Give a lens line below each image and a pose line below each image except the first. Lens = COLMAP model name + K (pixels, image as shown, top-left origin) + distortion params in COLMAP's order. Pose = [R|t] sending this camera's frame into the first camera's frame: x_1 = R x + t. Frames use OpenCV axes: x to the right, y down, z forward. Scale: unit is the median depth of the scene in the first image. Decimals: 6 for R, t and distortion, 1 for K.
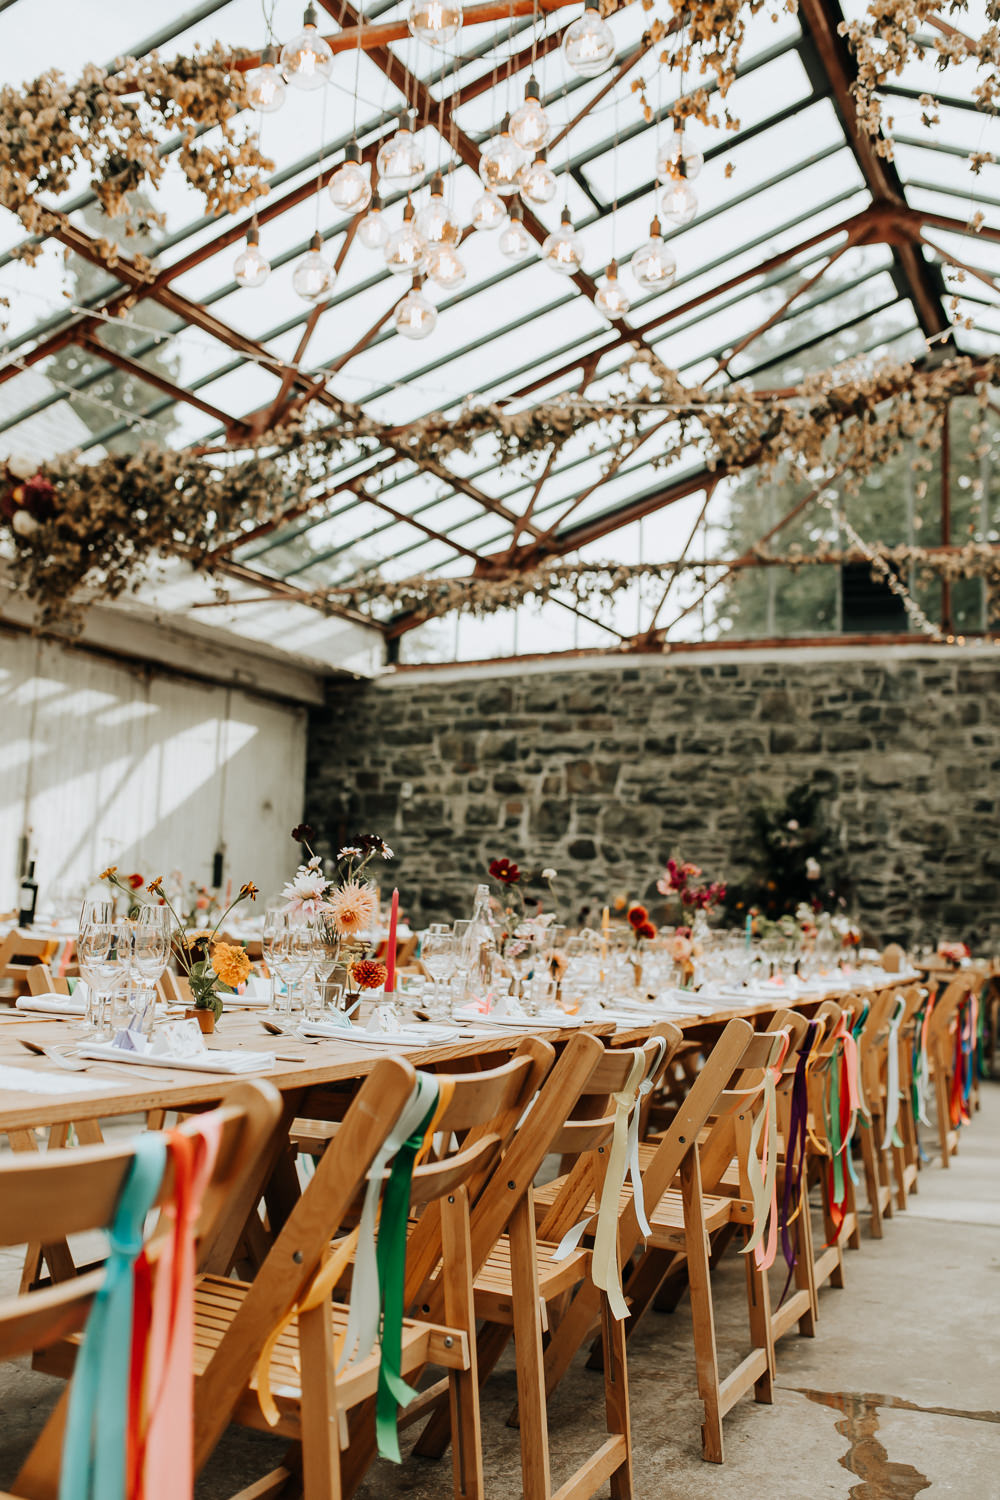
lens RADIAL K [[1575.9, 0, 484.1], [0, 1575.9, 722.7], [0, 0, 1]] dist [-0.055776, 0.000000]
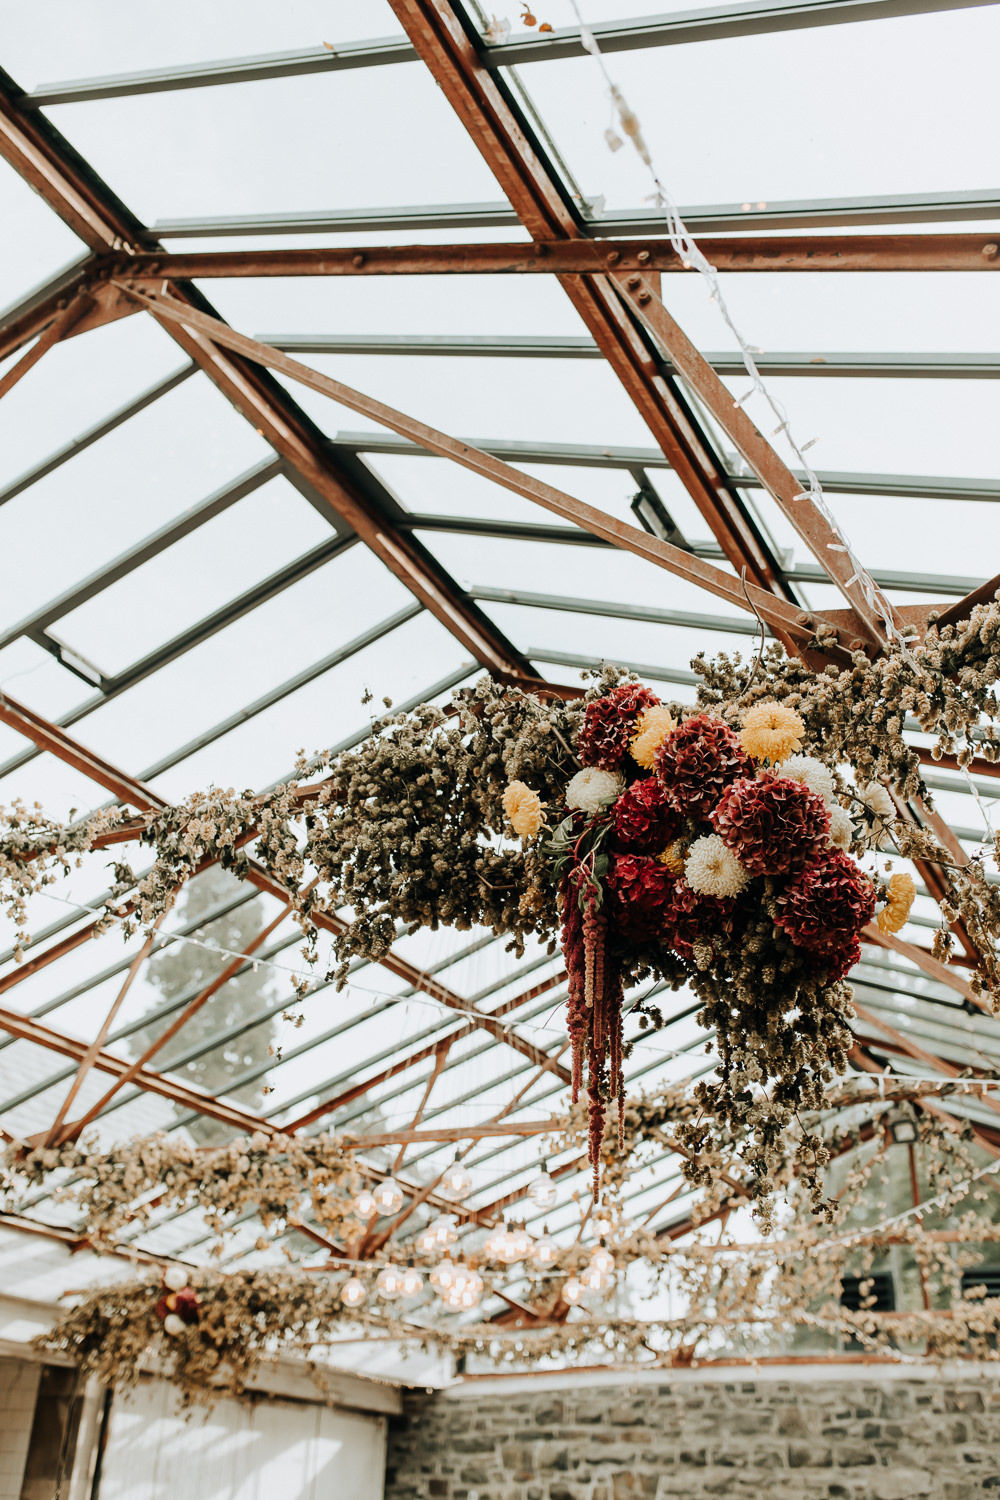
lens RADIAL K [[1480.9, 0, 489.0], [0, 1480.9, 729.2], [0, 0, 1]] dist [-0.014811, 0.000000]
pose [[0.998768, -0.026447, -0.041985, 0.023030], [0.008572, 0.925365, -0.378981, -0.071591], [0.048874, 0.378155, 0.924451, -0.199707]]
